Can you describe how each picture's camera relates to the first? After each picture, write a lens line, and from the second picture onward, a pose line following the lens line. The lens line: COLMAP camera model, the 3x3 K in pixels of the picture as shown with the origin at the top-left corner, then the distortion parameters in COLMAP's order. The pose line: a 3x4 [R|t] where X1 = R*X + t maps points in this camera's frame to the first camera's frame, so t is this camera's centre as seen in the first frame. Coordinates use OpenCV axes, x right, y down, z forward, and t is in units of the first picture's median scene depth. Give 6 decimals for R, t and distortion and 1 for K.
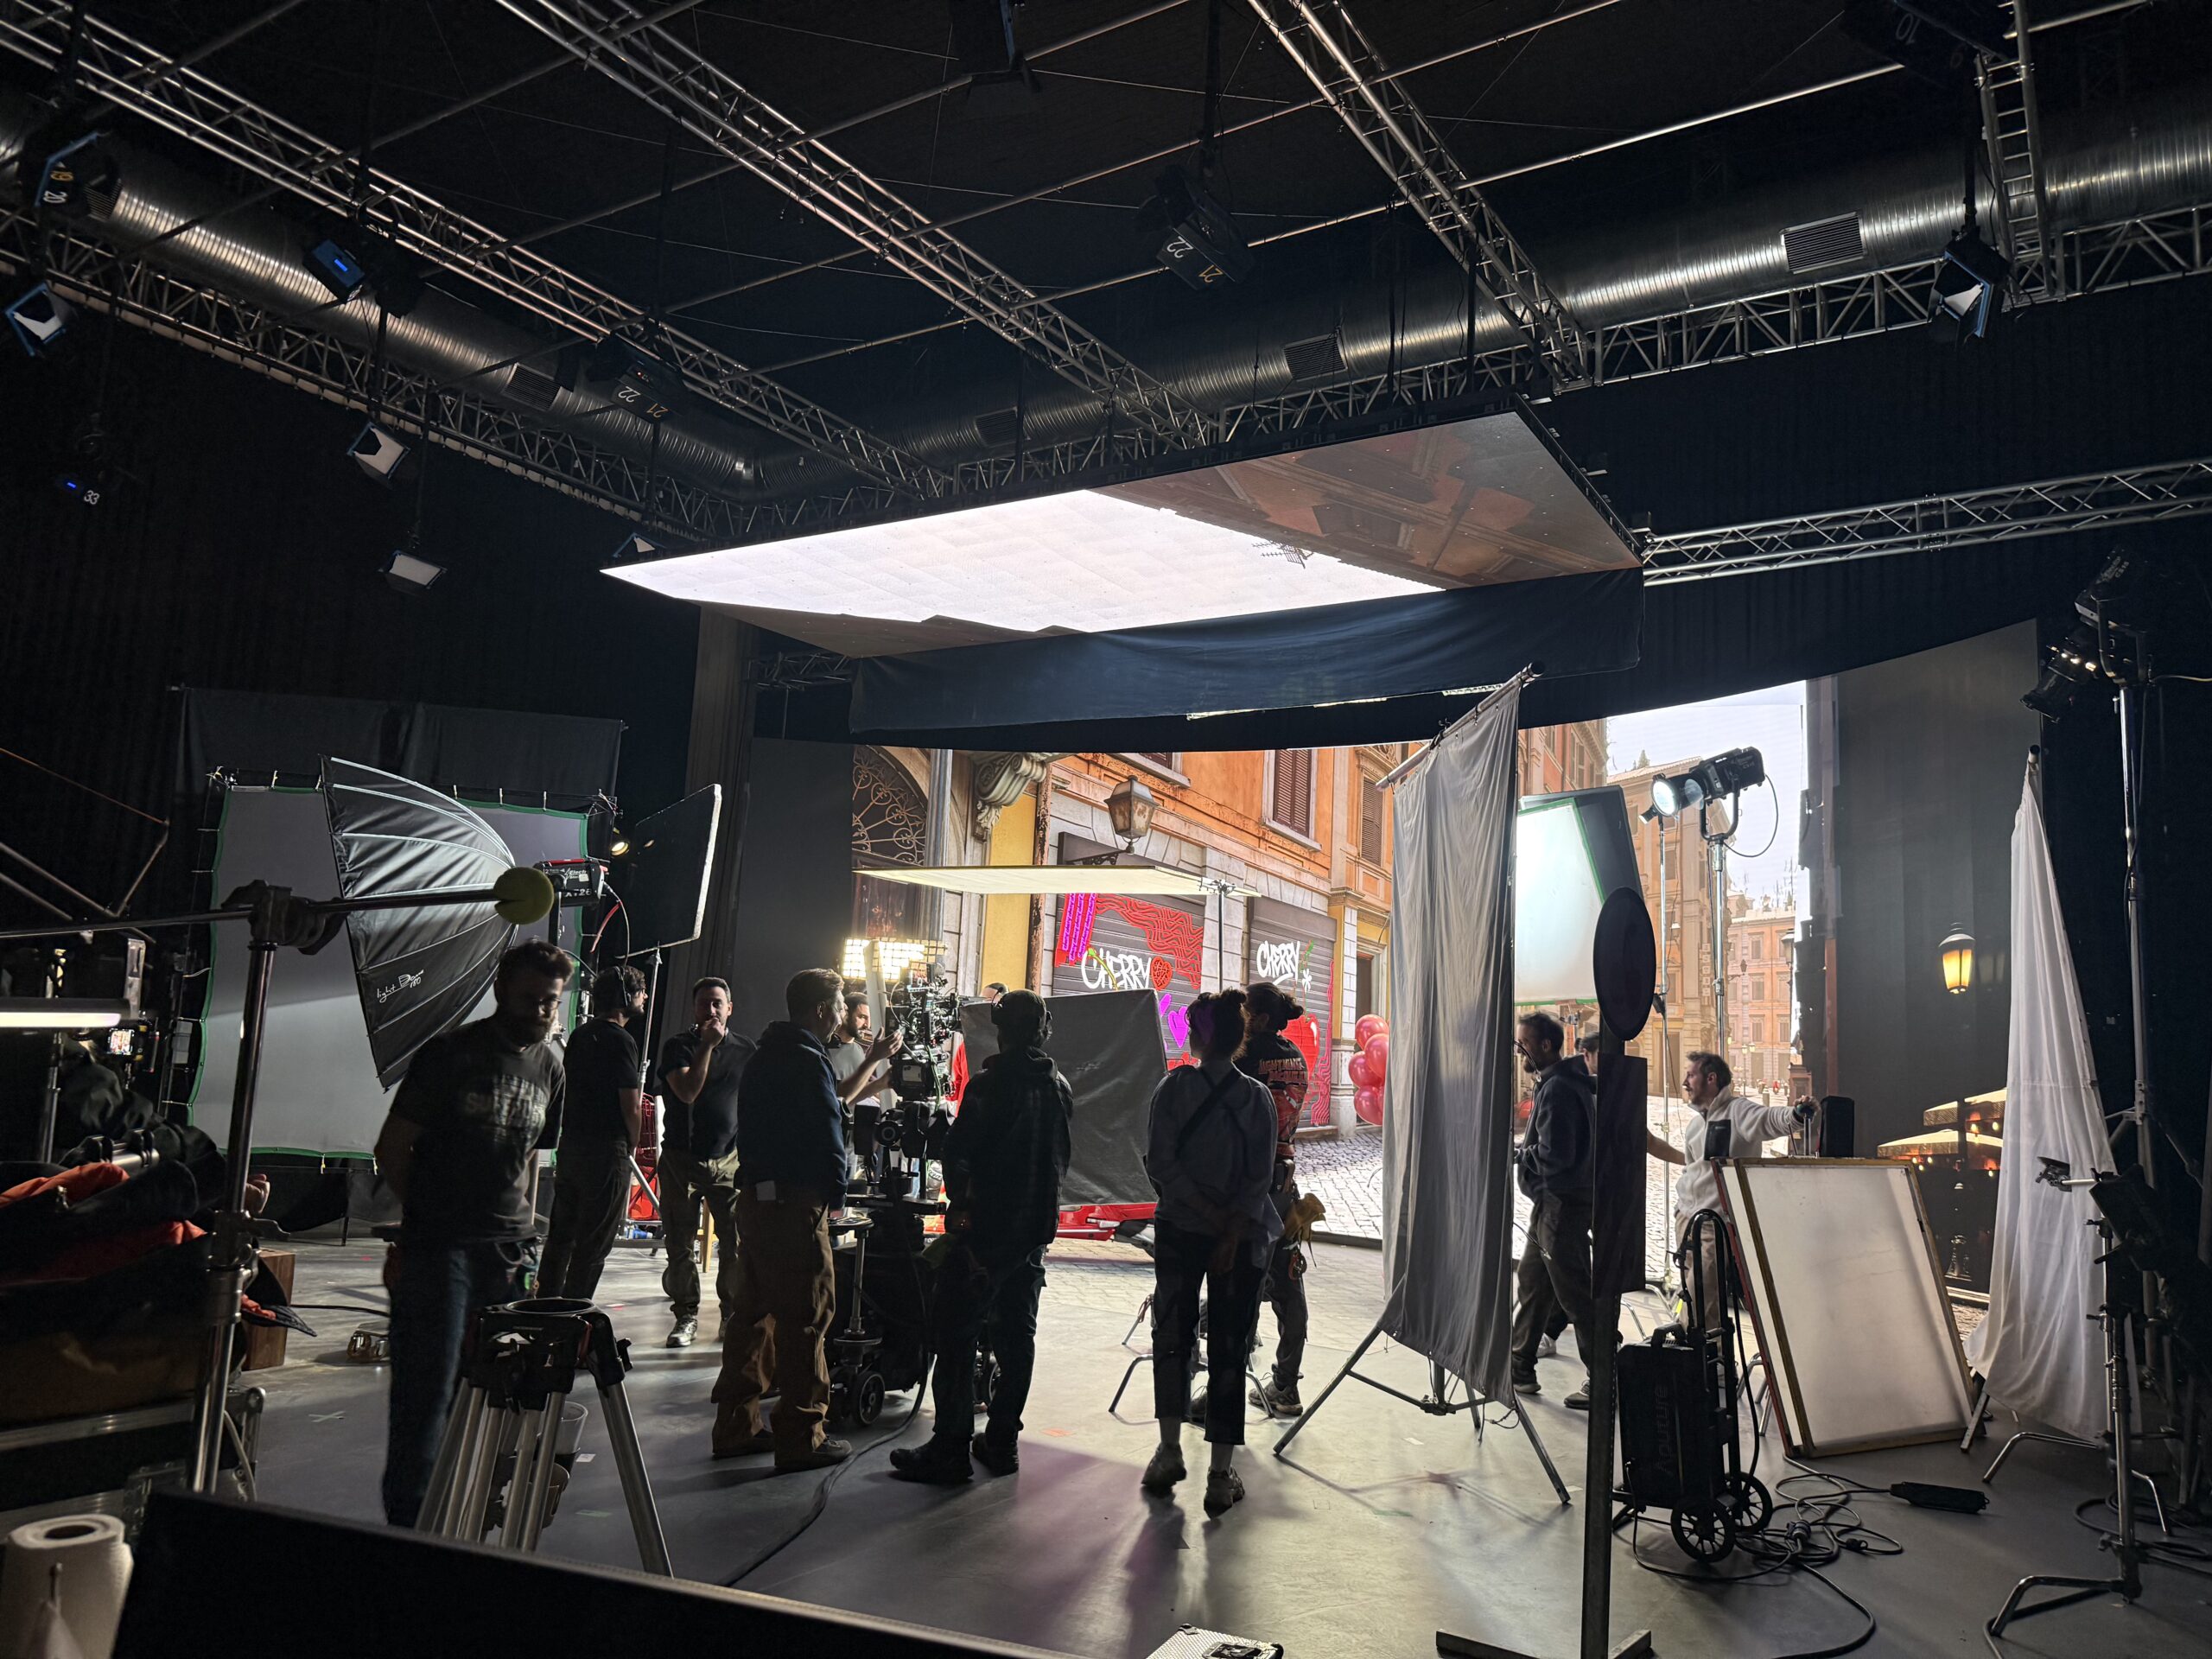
lens RADIAL K [[1561.7, 0, 1100.2], [0, 1561.7, 831.0], [0, 0, 1]] dist [0.037600, -0.068461]
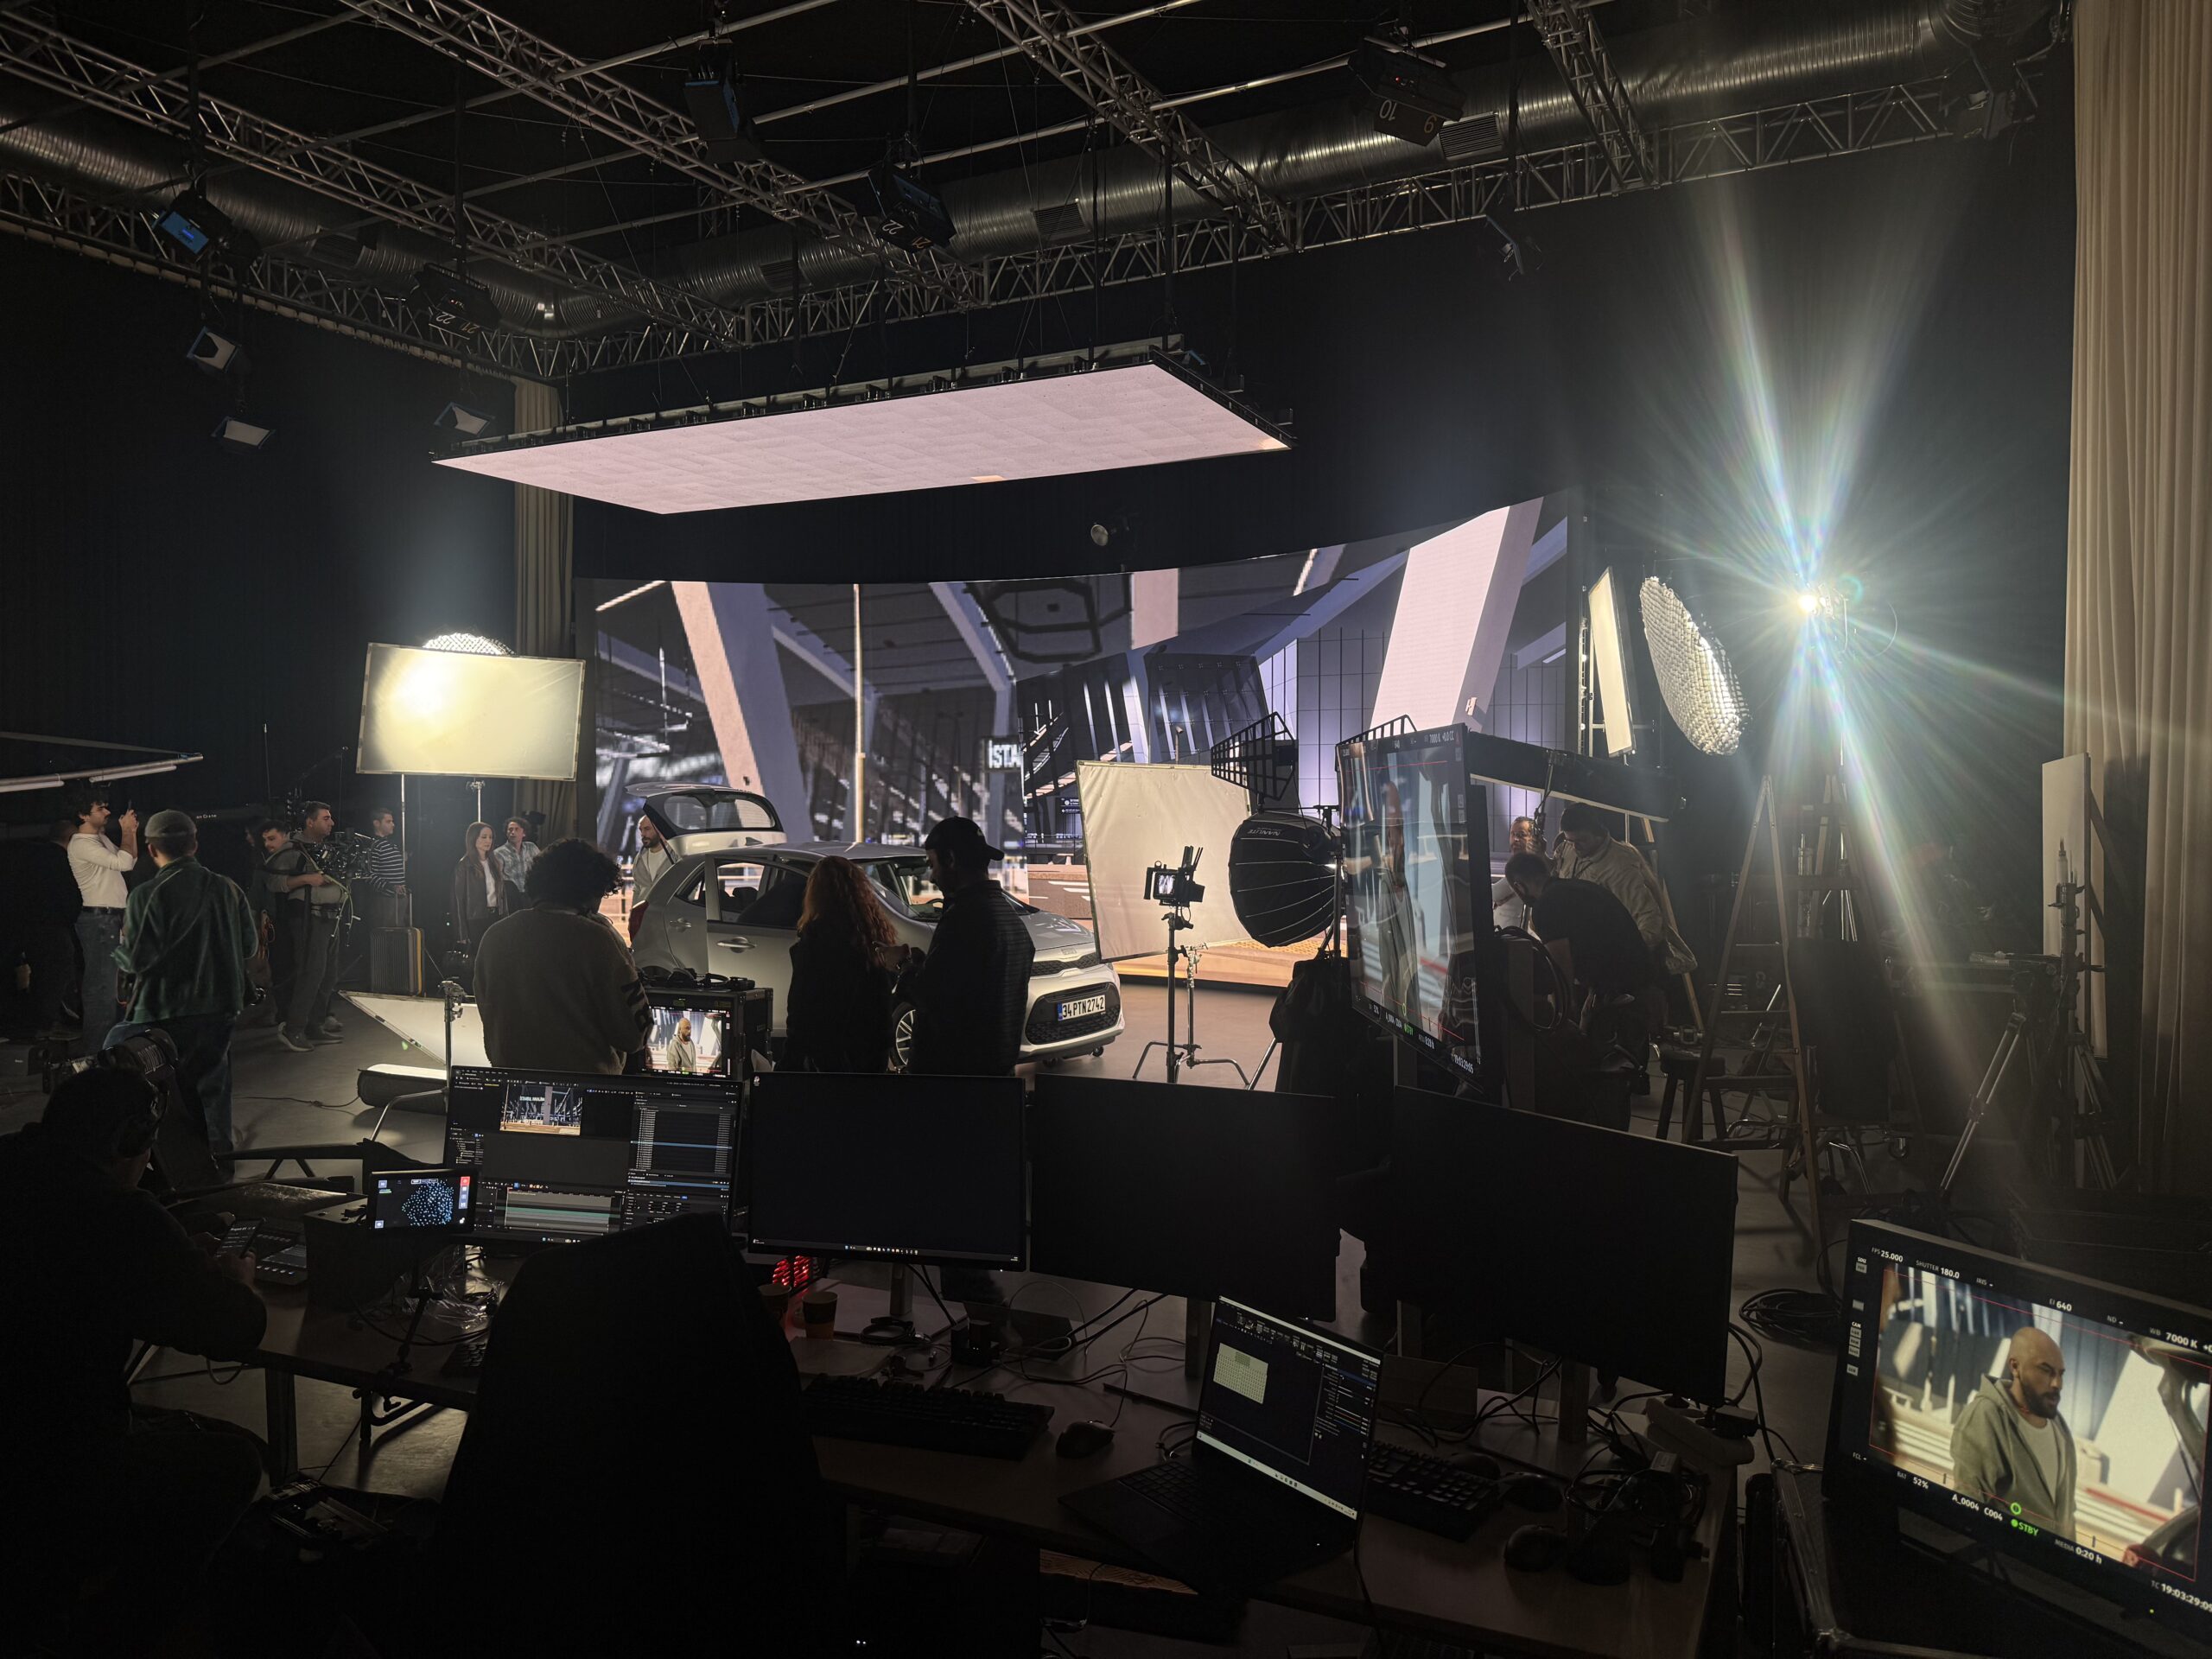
lens RADIAL K [[1561.7, 0, 1117.6], [0, 1561.7, 833.4], [0, 0, 1]] dist [0.037600, -0.068461]
pose [[0.993683, -0.052799, 0.099027, 0.050546], [0.036011, 0.985764, 0.164235, -0.058368], [-0.106289, -0.159632, 0.981438, -0.212508]]
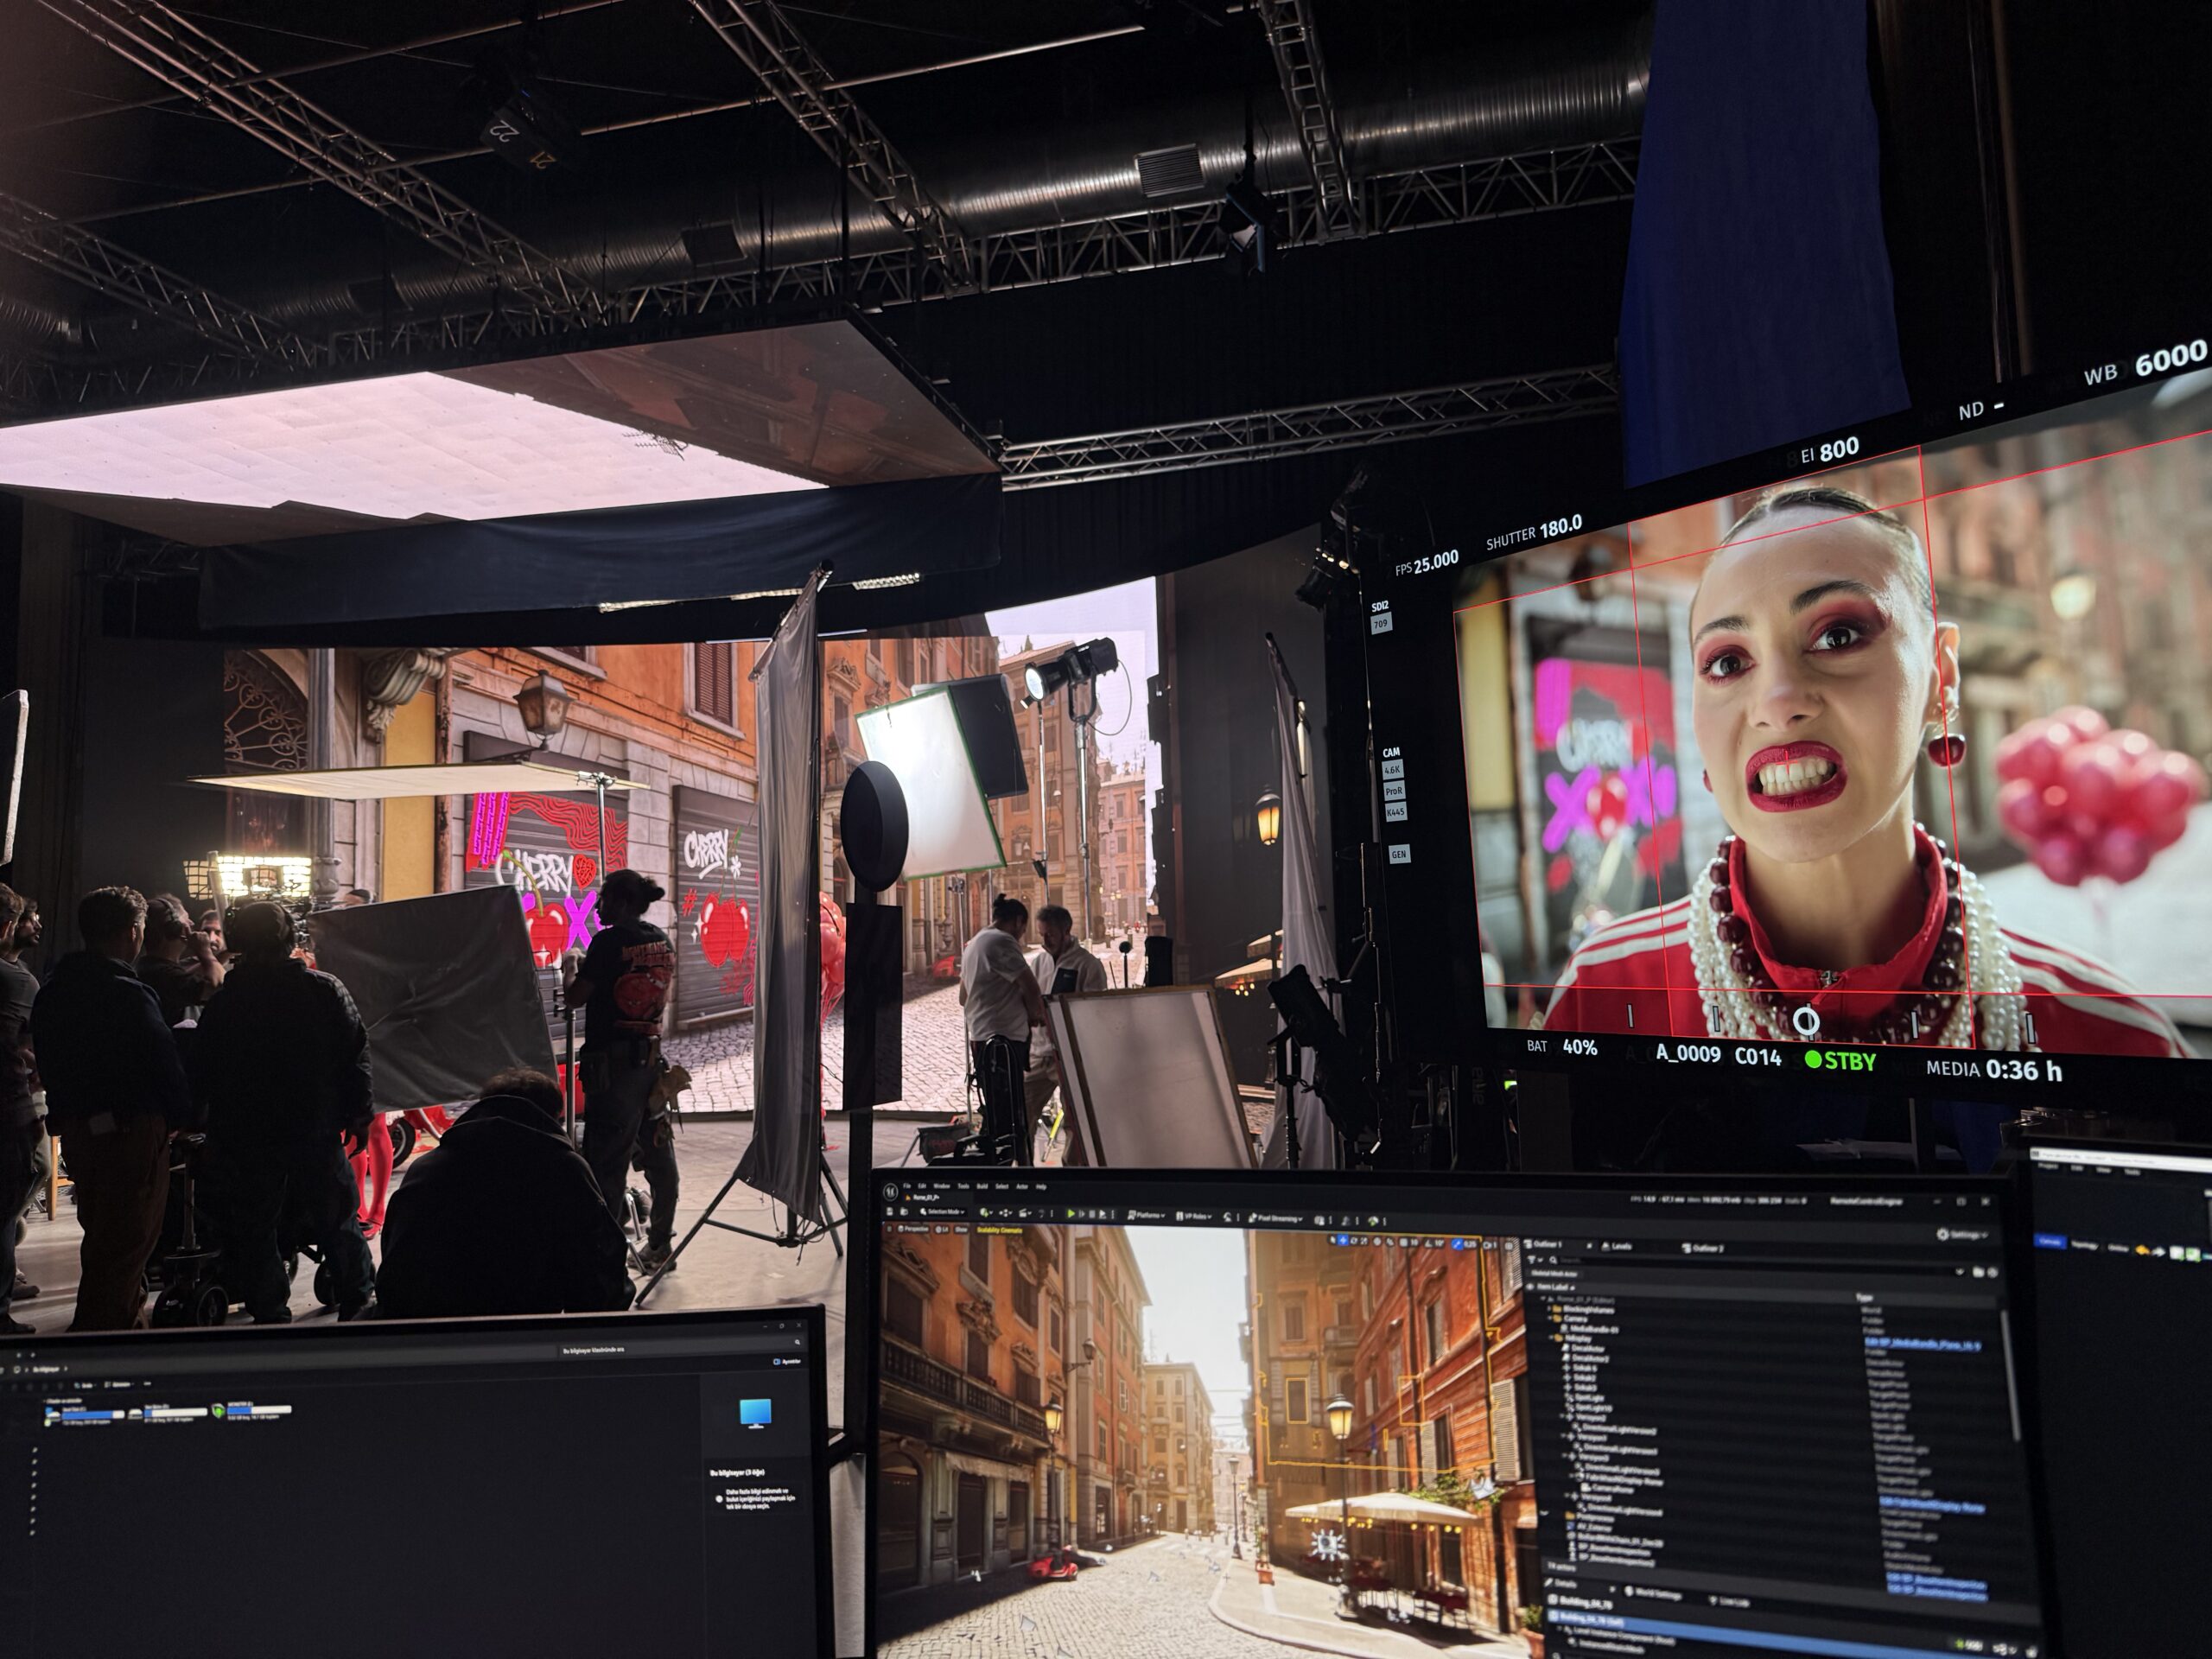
lens RADIAL K [[1561.7, 0, 1113.0], [0, 1561.7, 829.5], [0, 0, 1]] dist [0.037600, -0.068461]
pose [[0.947040, -0.050770, 0.317076, 0.050777], [0.028770, 0.996866, 0.073689, 0.002115], [-0.319823, -0.060665, 0.945533, -0.051261]]
